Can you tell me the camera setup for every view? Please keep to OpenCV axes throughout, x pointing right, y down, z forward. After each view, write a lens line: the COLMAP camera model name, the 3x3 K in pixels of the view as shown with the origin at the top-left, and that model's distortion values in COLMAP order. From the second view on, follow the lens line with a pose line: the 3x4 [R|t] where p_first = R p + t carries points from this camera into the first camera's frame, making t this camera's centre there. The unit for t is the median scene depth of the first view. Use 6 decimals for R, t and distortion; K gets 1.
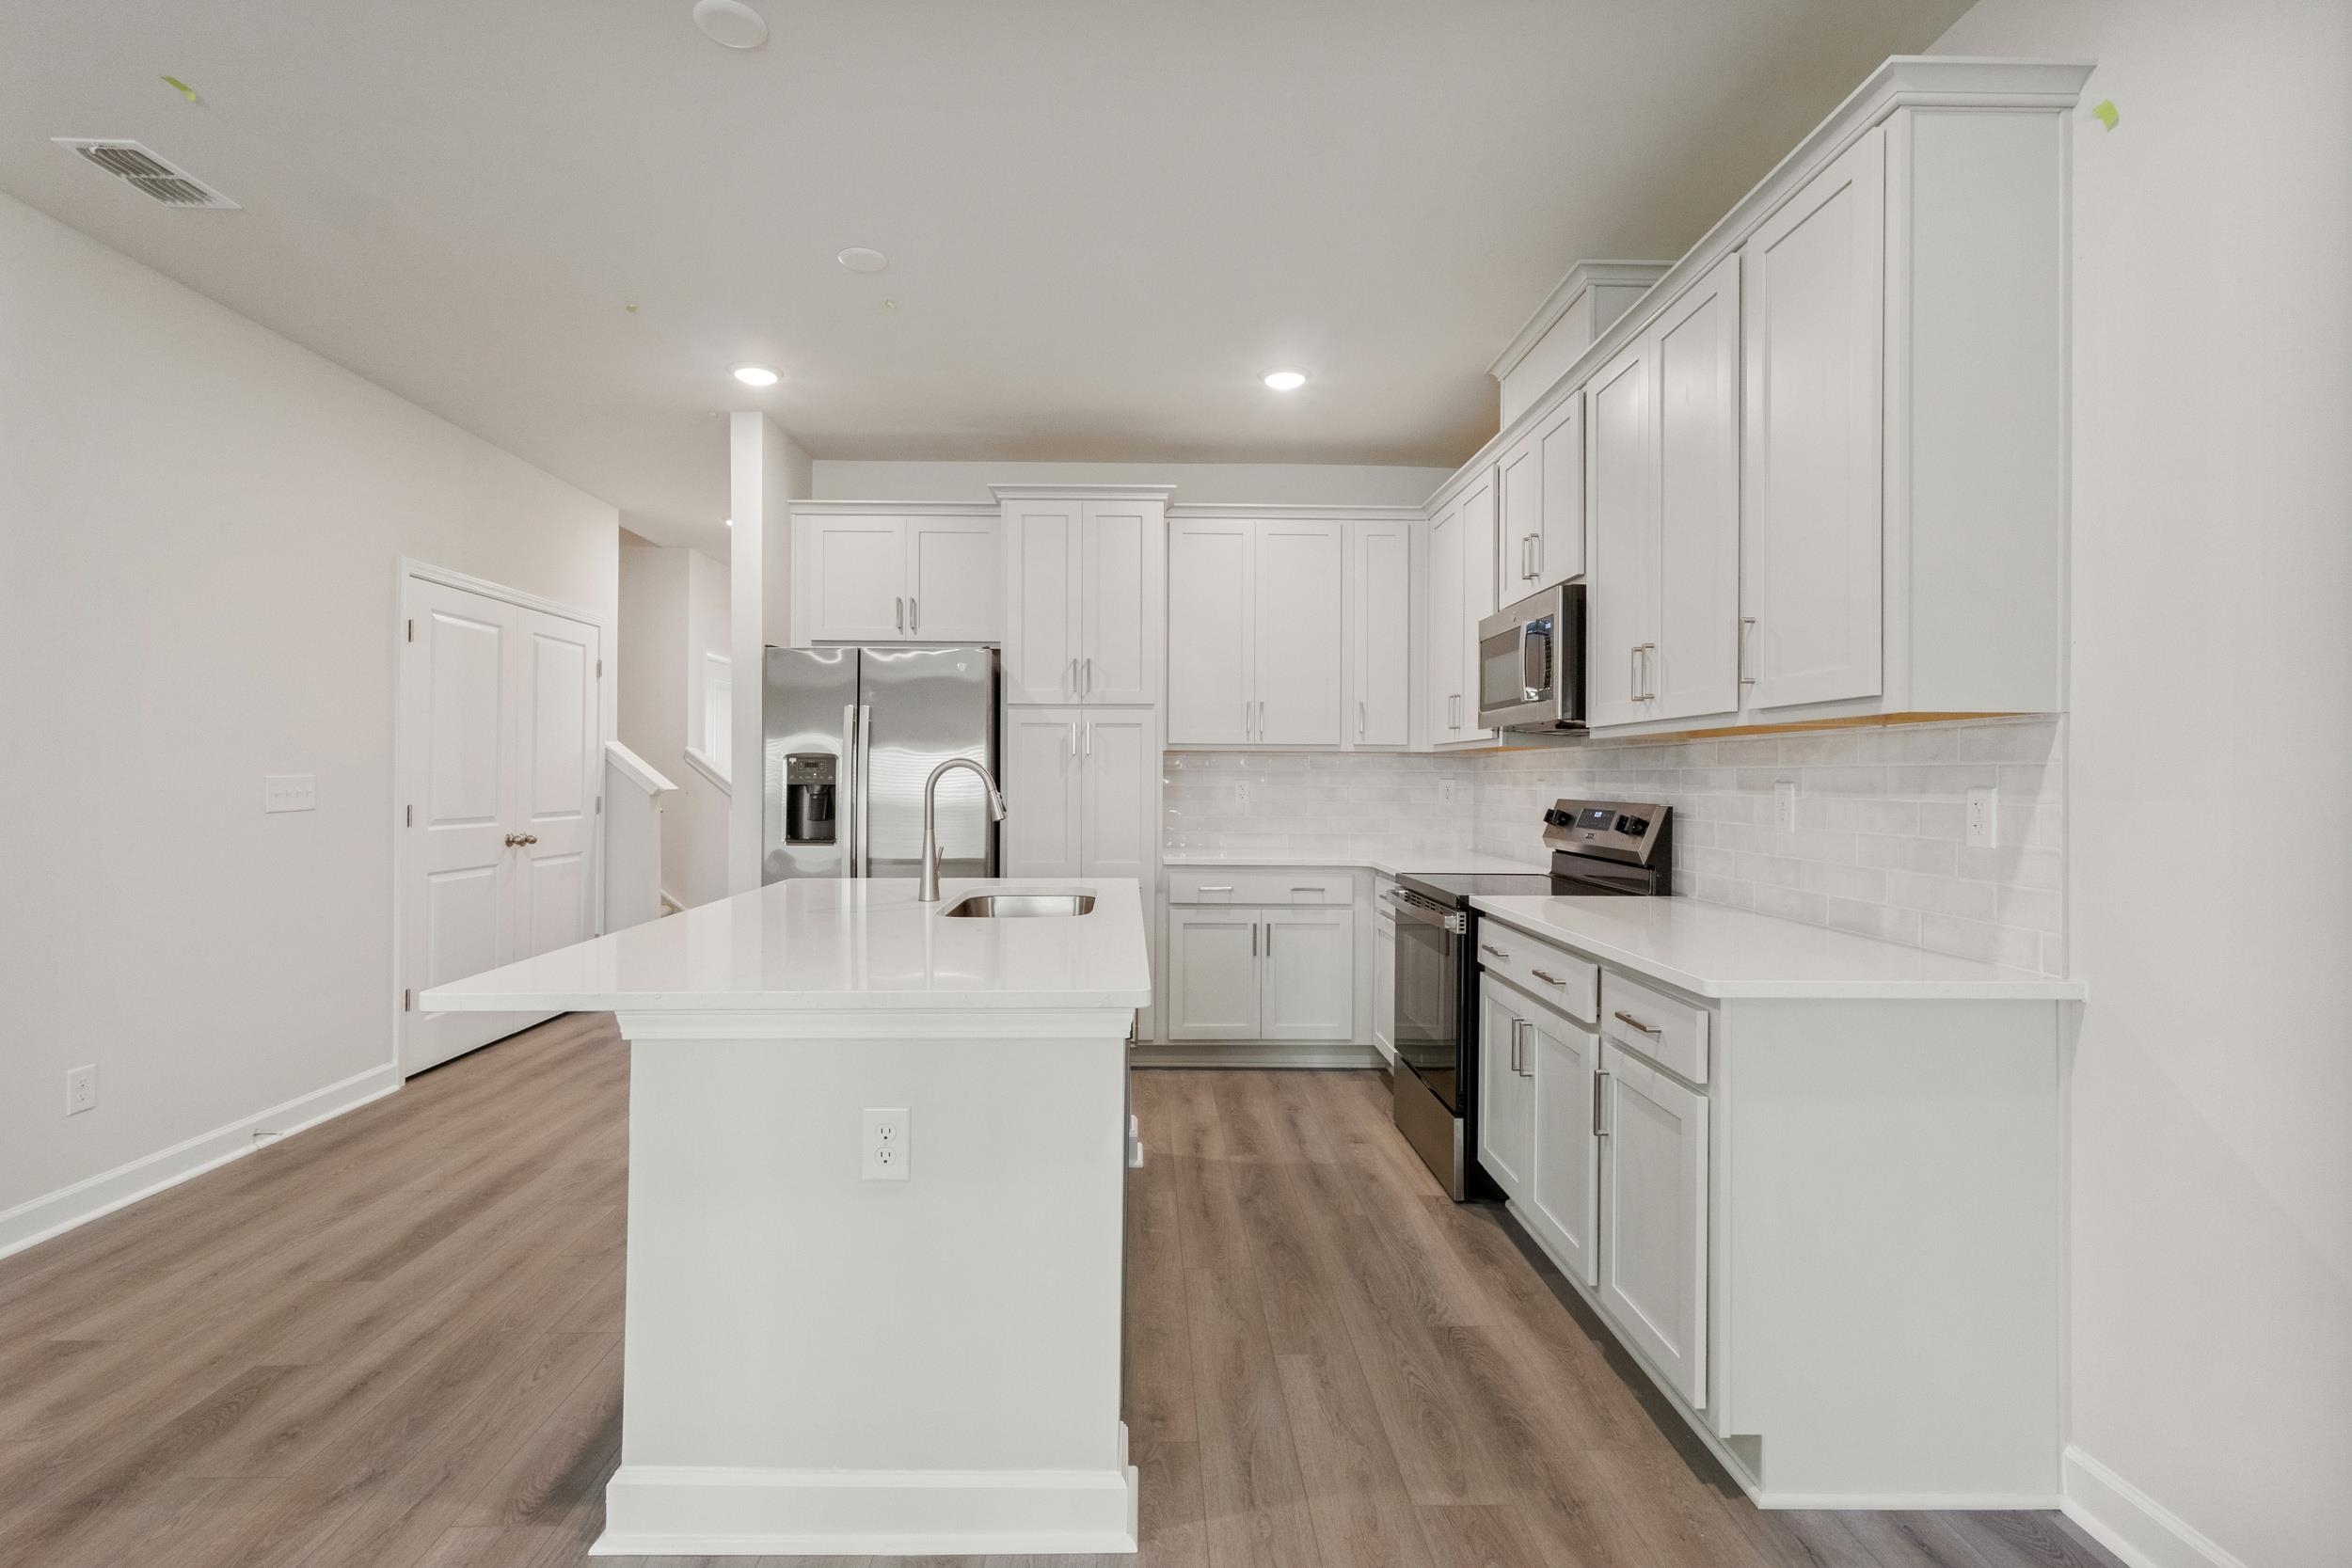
lens RADIAL K [[1087.8, 0, 1168.3], [0, 1087.8, 774.9], [0, 0, 1]] dist [0.001115, 0.000649]
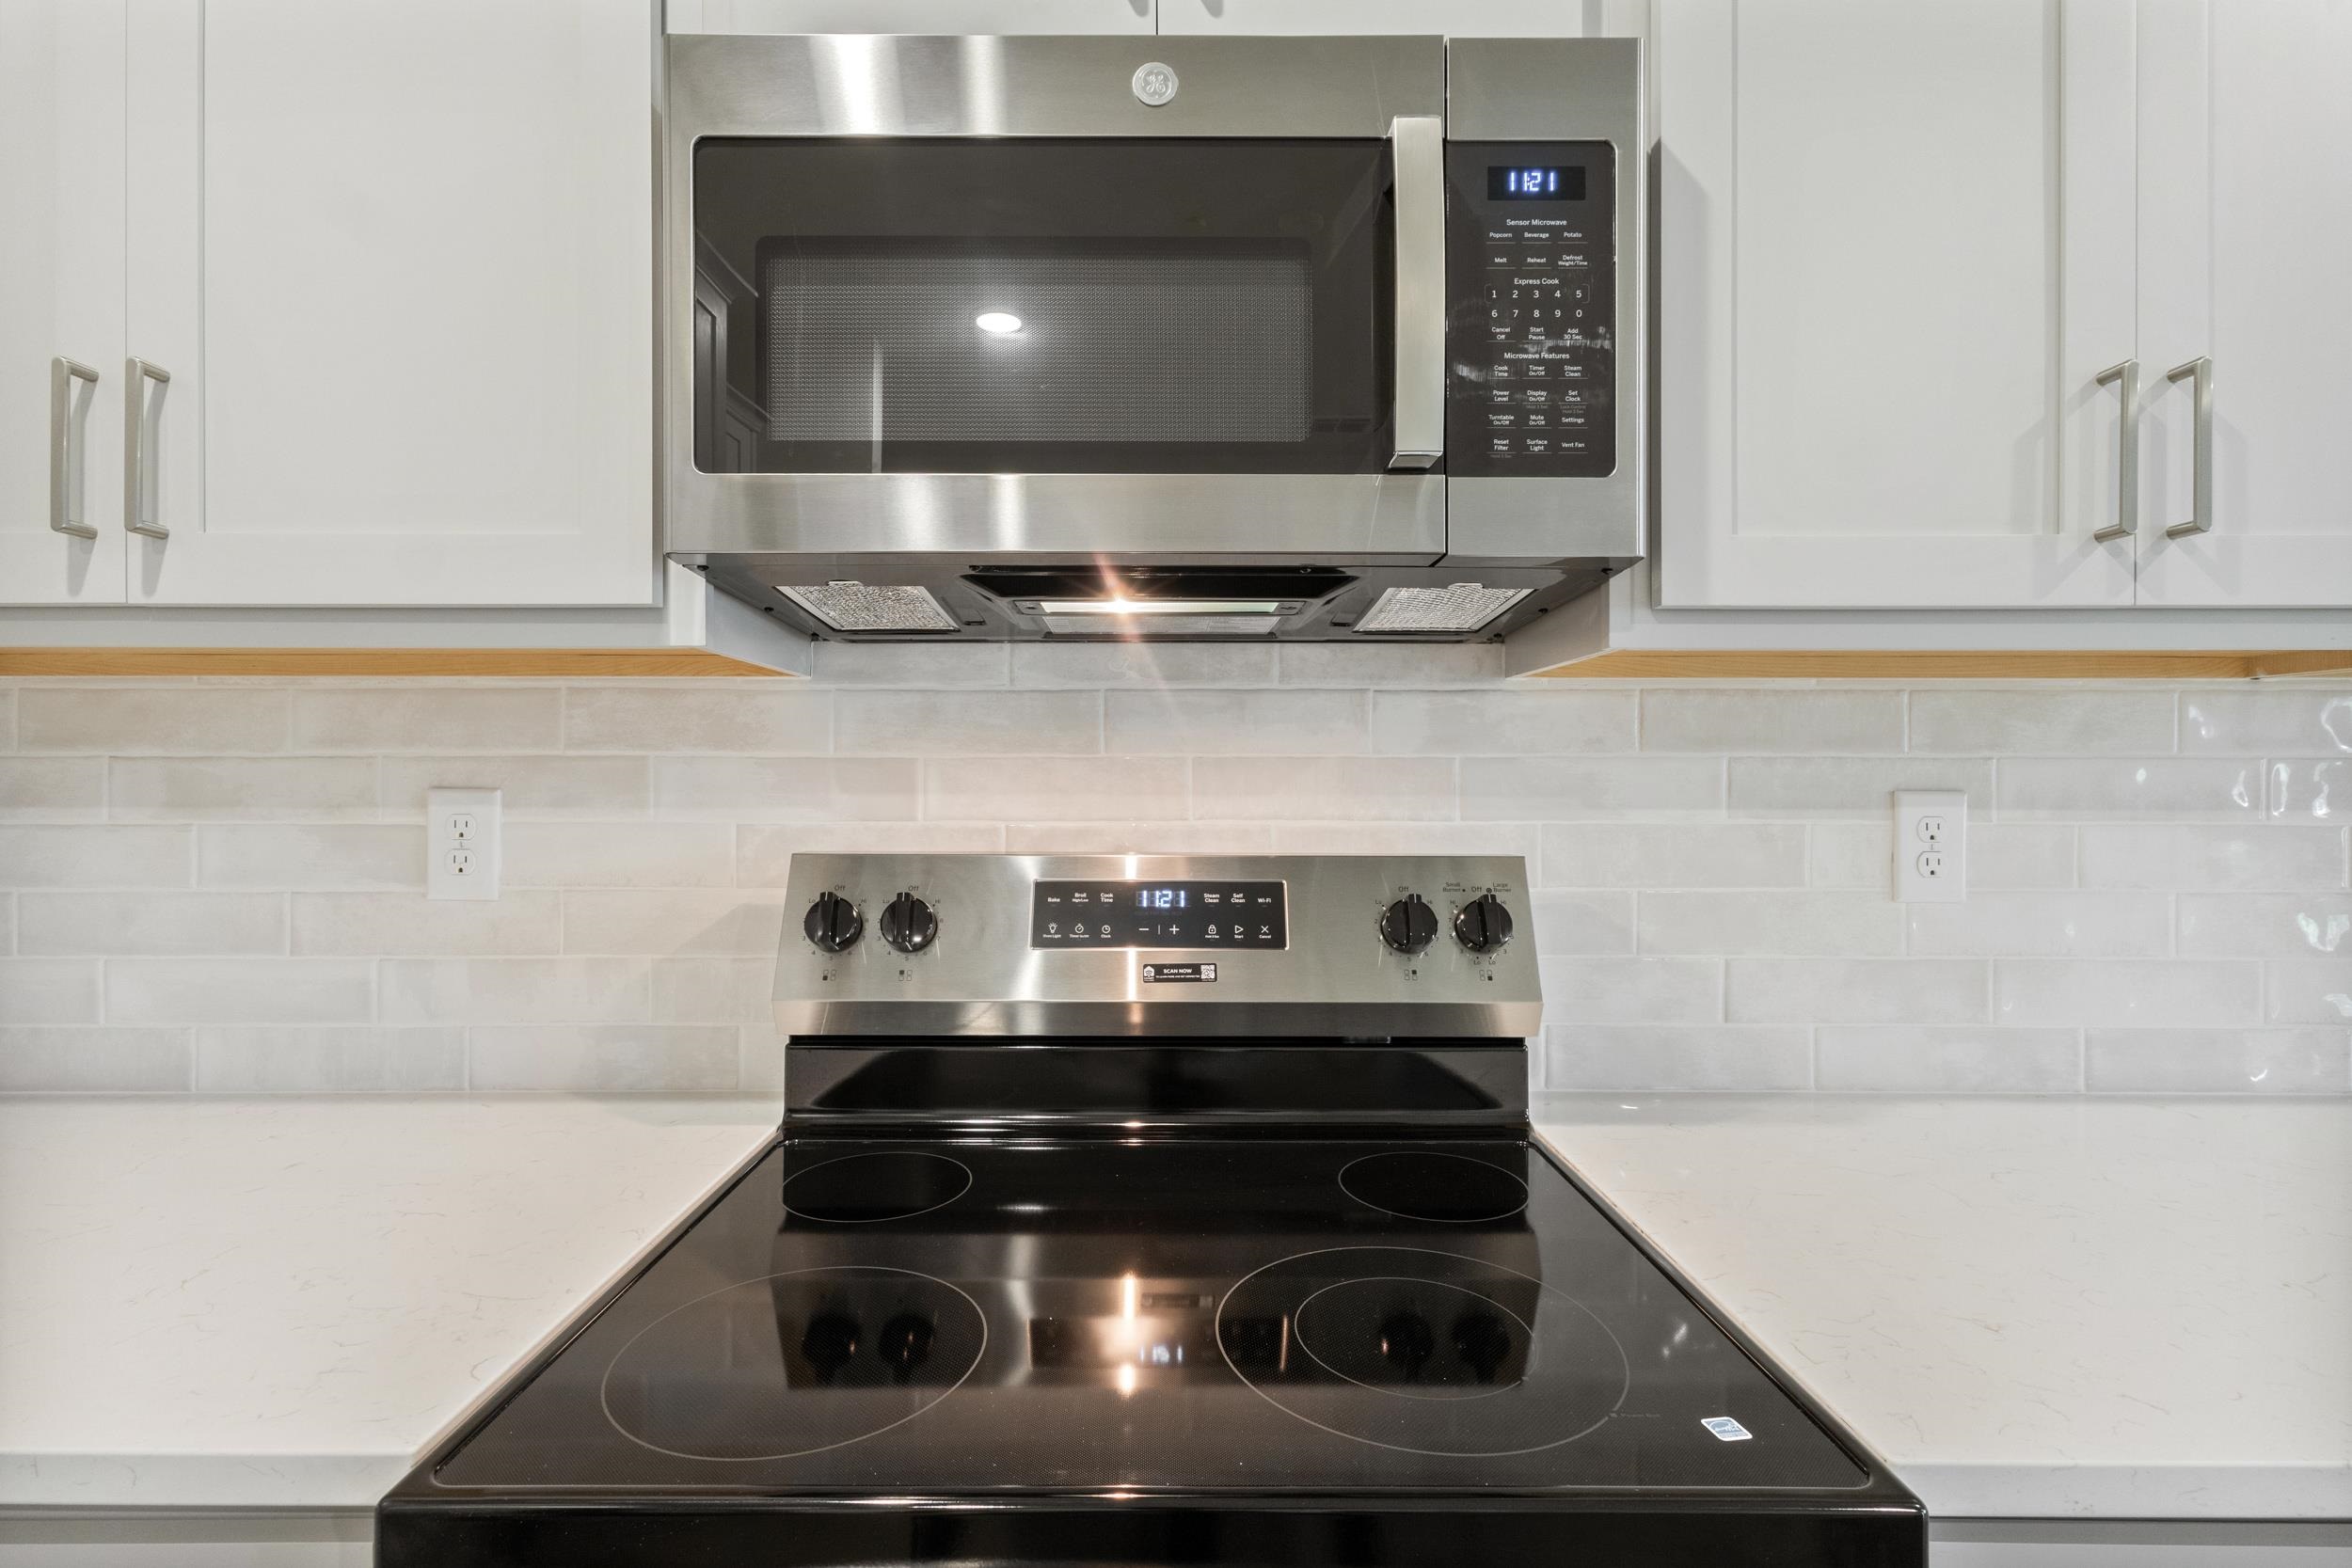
lens RADIAL K [[1090.9, 0, 1156.0], [0, 1090.9, 777.2], [0, 0, 1]] dist [0.000459, 0.000540]
pose [[0.038062, -0.008876, 0.999236, 0.064958], [-0.005978, 0.999941, 0.009110, -0.000339], [-0.999257, -0.006320, 0.038007, 0.801948]]
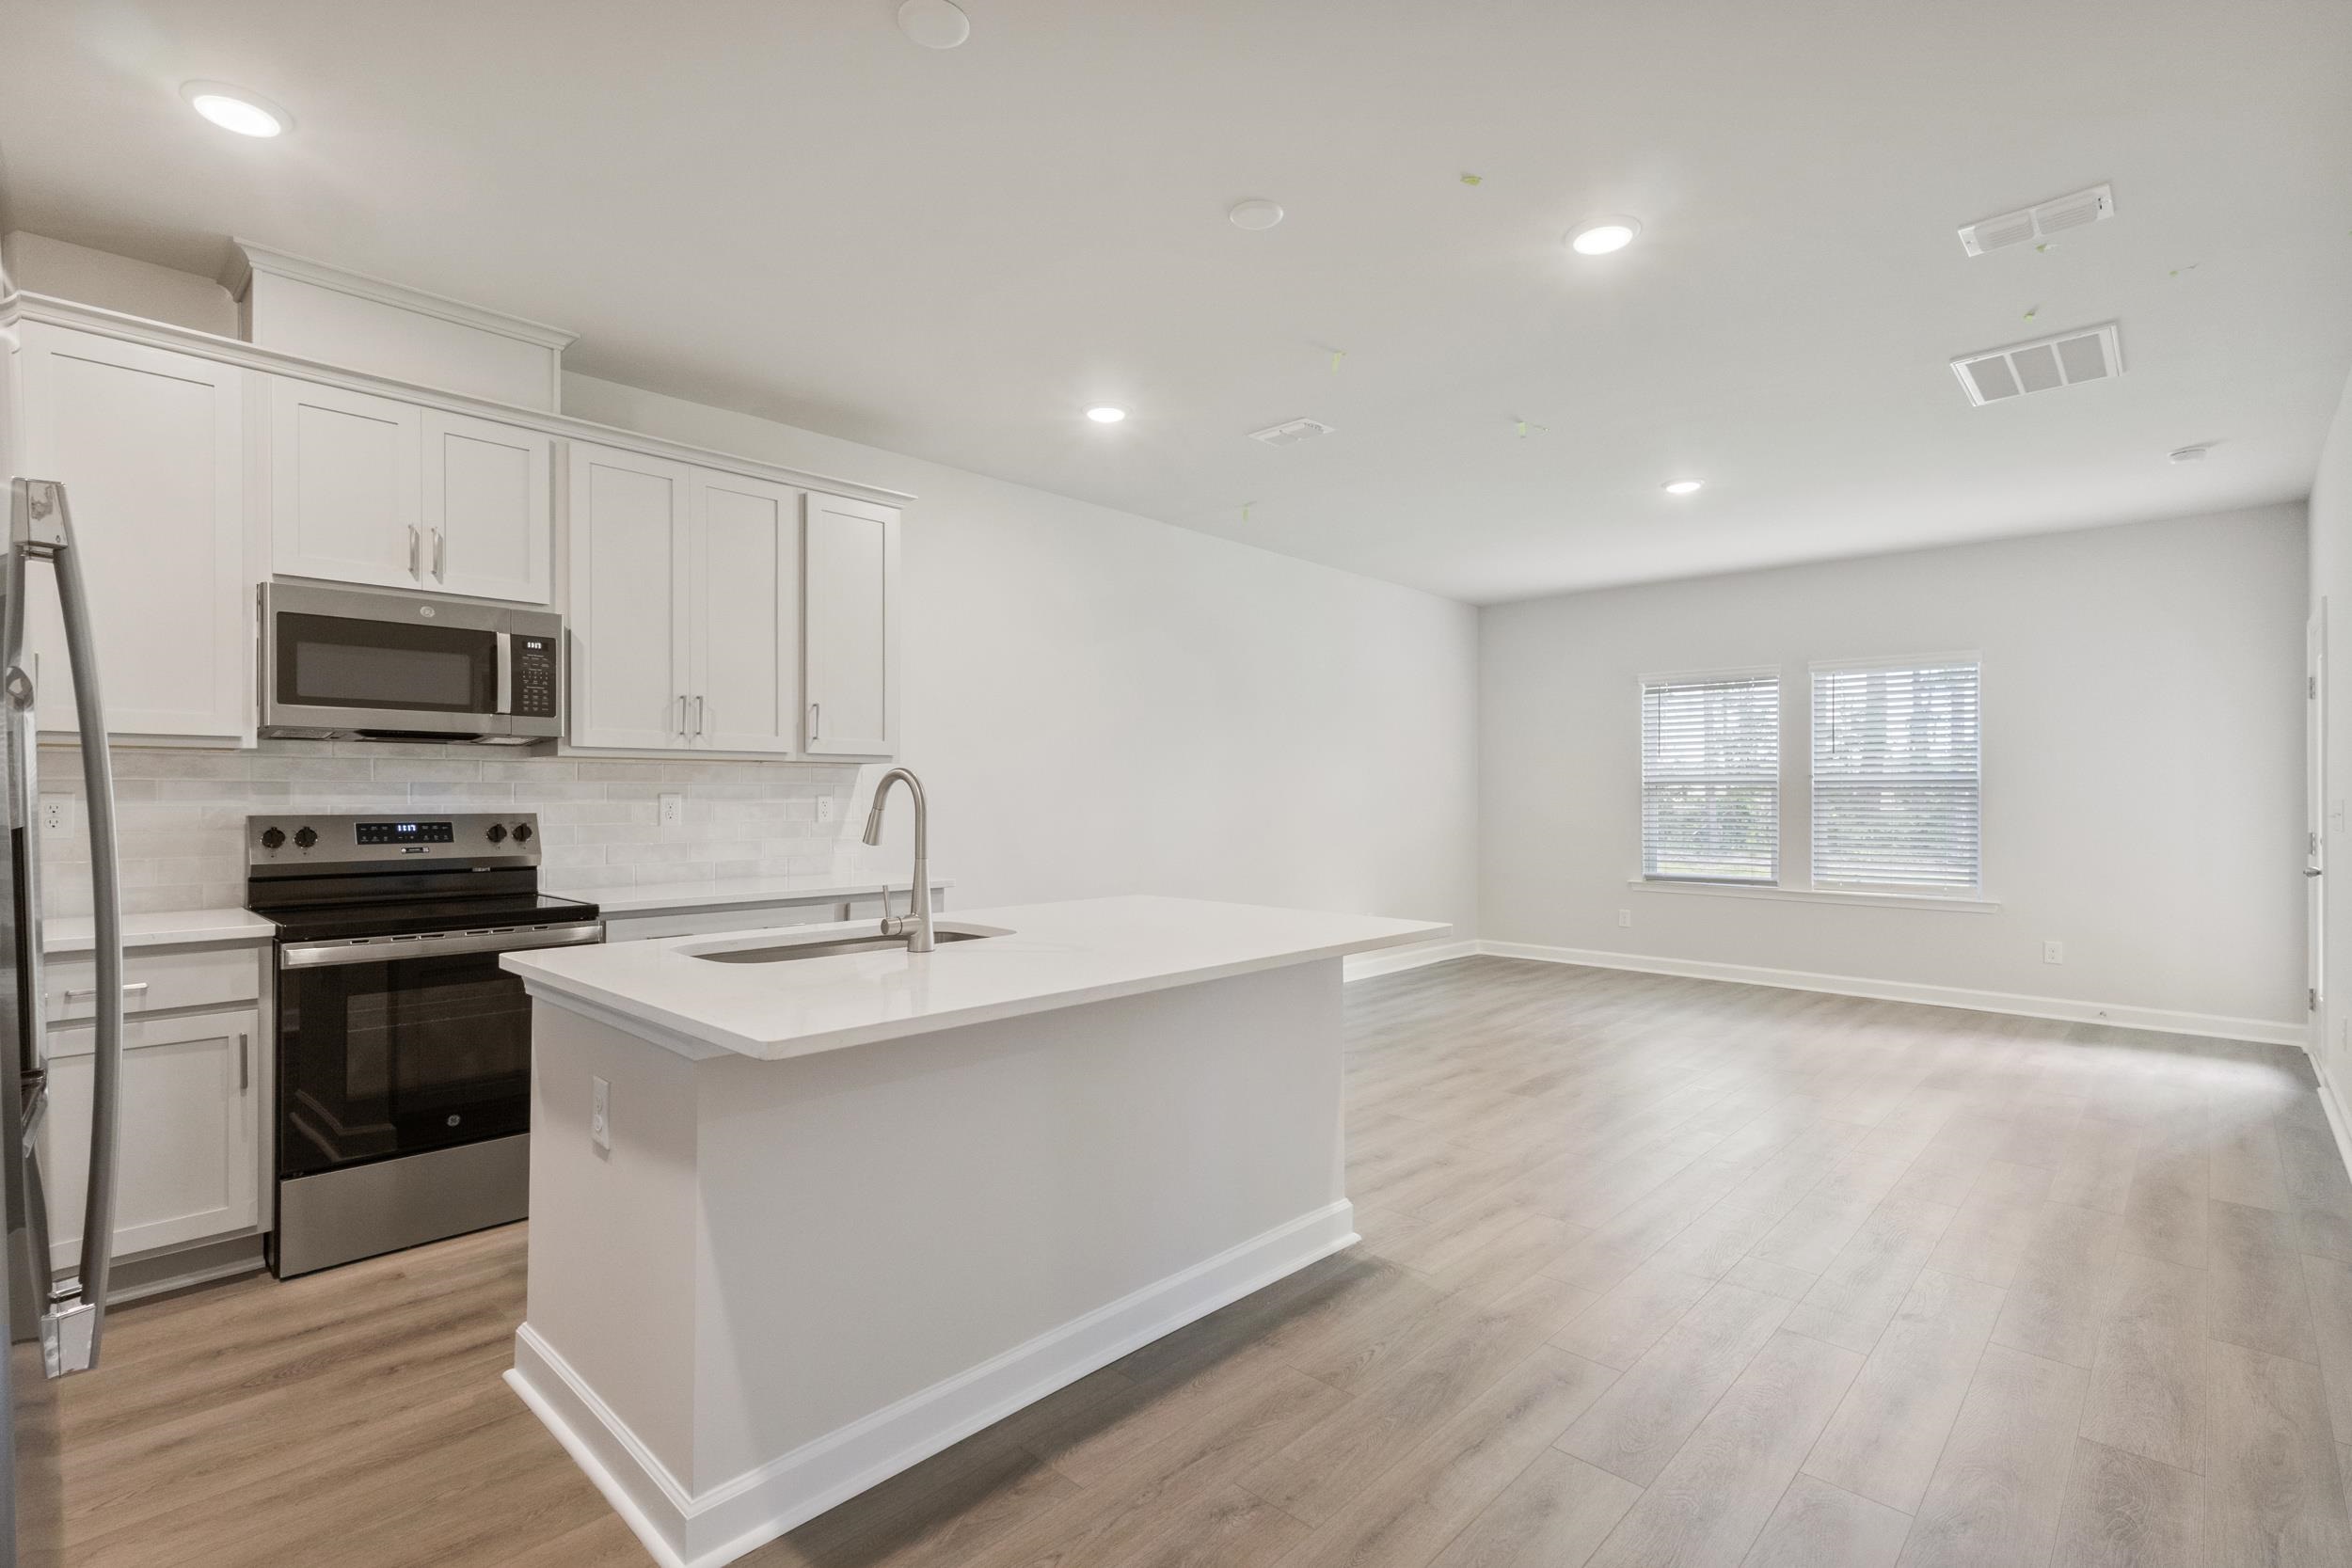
lens RADIAL K [[1089.7, 0, 1170.8], [0, 1089.7, 794.5], [0, 0, 1]] dist [-0.000756, 0.000279]
pose [[-0.707789, -0.005487, 0.706403, -0.611802], [-0.006875, 0.999976, 0.000879, 0.001654], [-0.706391, -0.004235, -0.707810, 0.973087]]
